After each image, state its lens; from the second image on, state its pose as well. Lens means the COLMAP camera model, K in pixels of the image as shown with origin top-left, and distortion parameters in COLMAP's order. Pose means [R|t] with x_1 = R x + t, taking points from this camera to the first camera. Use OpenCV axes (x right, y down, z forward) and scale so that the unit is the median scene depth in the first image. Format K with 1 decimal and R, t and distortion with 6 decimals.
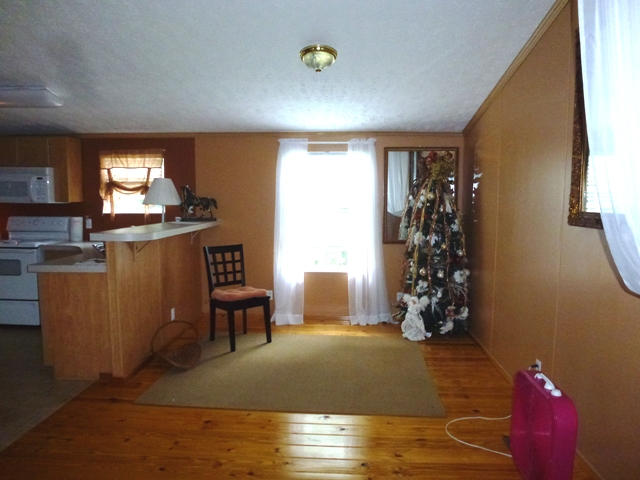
lens RADIAL K [[480.1, 0, 320.8], [0, 480.1, 239.2], [0, 0, 1]] dist [-0.048997, -0.000820]
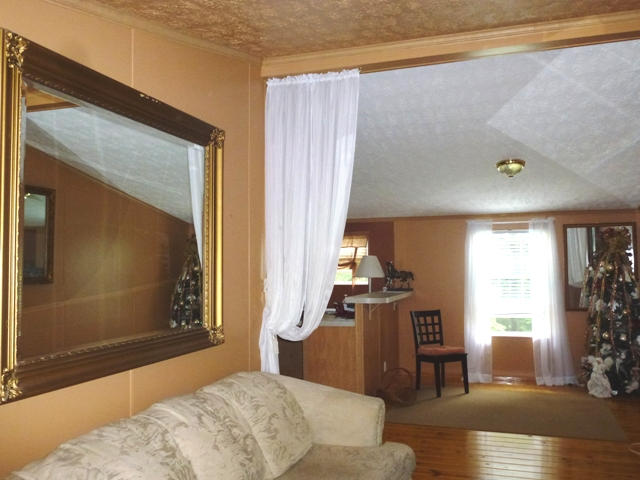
lens RADIAL K [[573.5, 0, 320.2], [0, 573.5, 242.6], [0, 0, 1]] dist [-0.013447, 0.005559]
pose [[0.966785, -0.025180, -0.254349, -0.081644], [-0.008996, 0.991167, -0.132315, 0.034479], [0.255434, 0.130208, 0.958019, -0.450230]]
